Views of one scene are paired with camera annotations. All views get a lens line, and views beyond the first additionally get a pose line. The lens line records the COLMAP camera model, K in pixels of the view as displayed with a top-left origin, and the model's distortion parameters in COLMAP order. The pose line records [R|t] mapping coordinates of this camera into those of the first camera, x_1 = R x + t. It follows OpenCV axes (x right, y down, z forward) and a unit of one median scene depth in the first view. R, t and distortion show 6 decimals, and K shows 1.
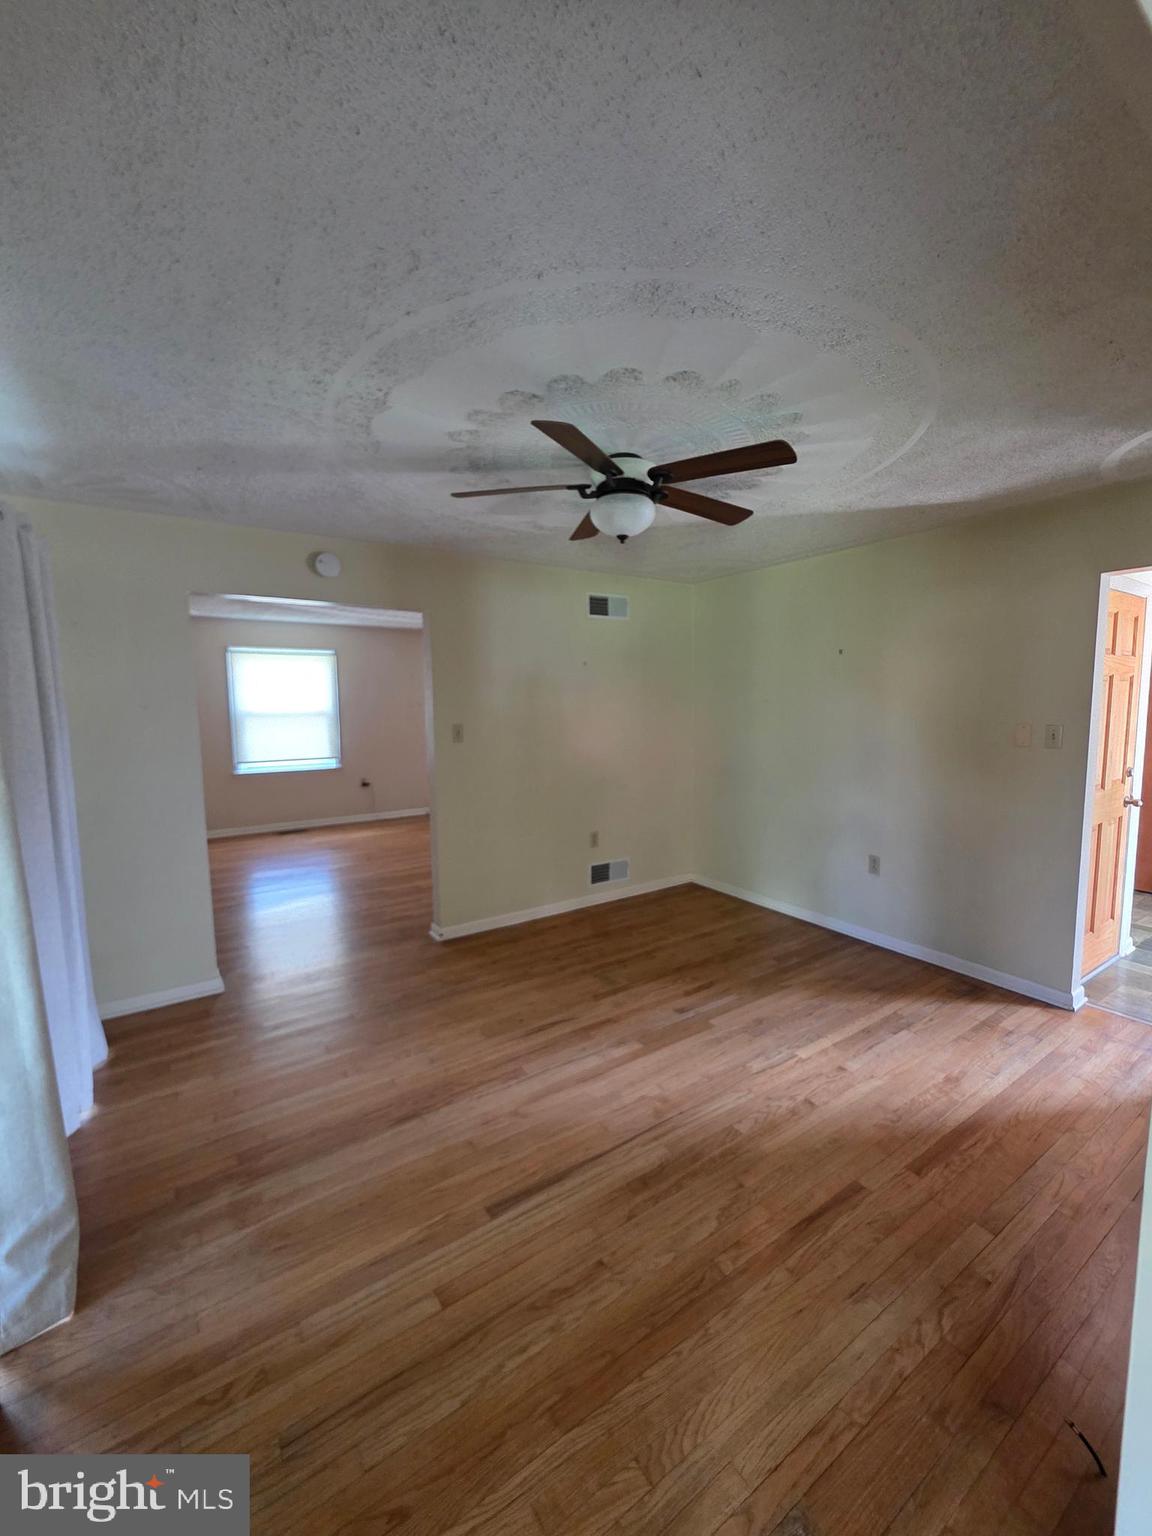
lens RADIAL K [[614.7, 0, 581.9], [0, 614.7, 759.3], [0, 0, 1]] dist [0.002634, -0.000631]
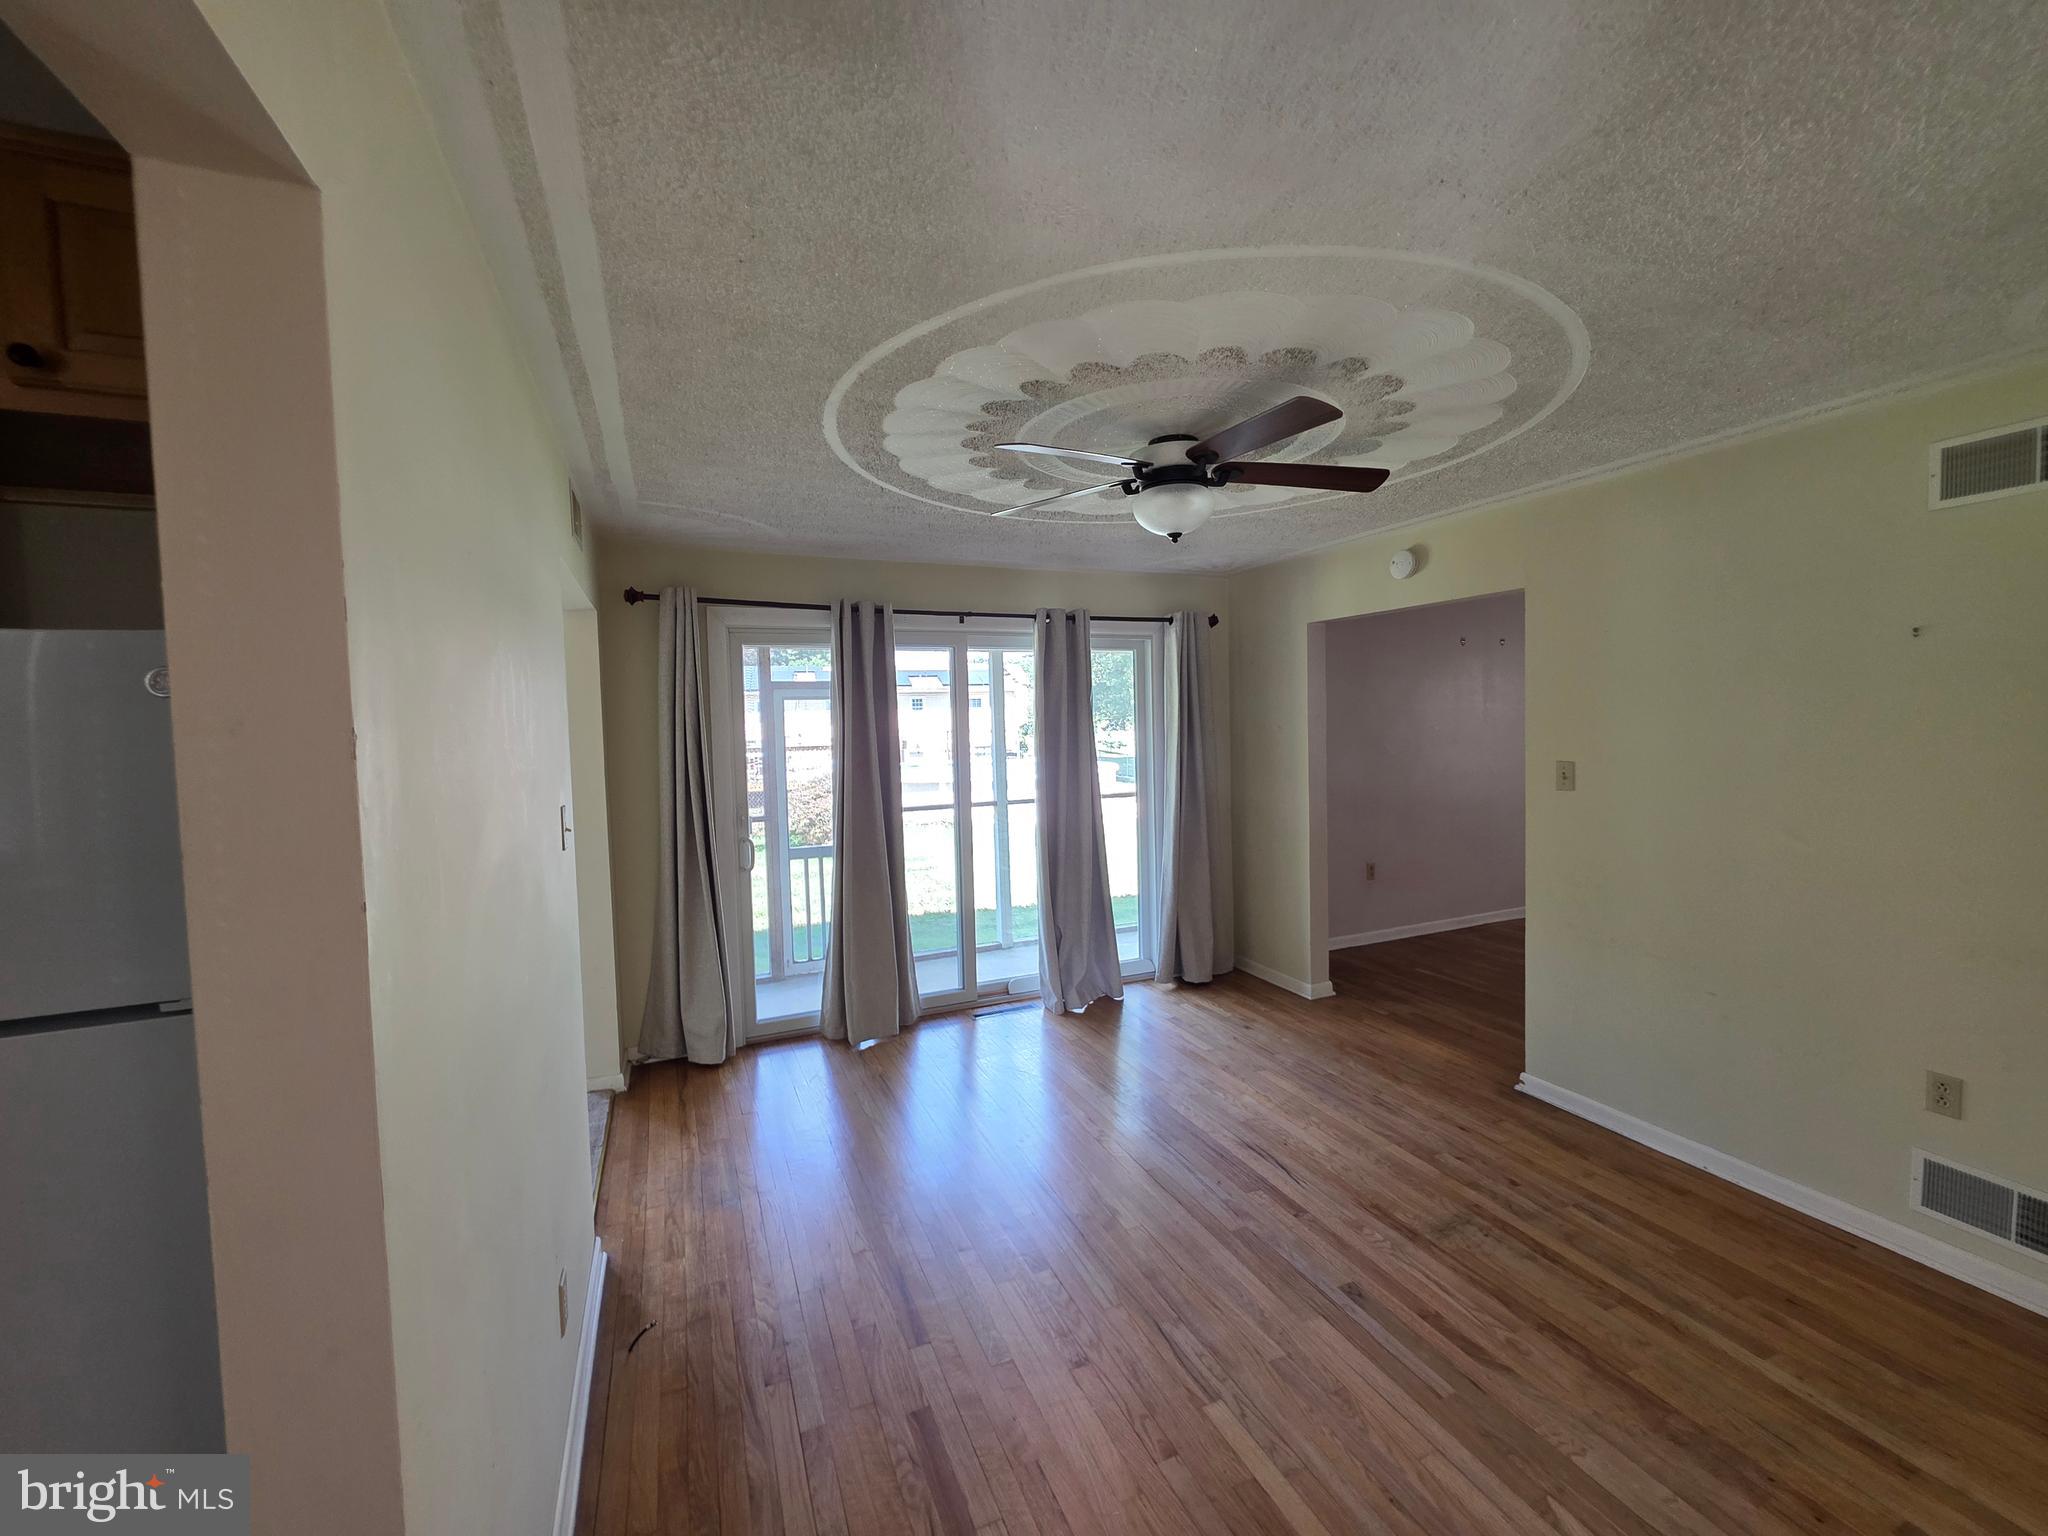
lens RADIAL K [[816.0, 0, 1025.8], [0, 816.0, 759.8], [0, 0, 1]] dist [0.001506, 0.000017]
pose [[-0.185070, 0.060205, -0.980879, 0.844750], [-0.070525, 0.994734, 0.074362, -0.097406], [0.980191, 0.082939, -0.179850, 0.741883]]
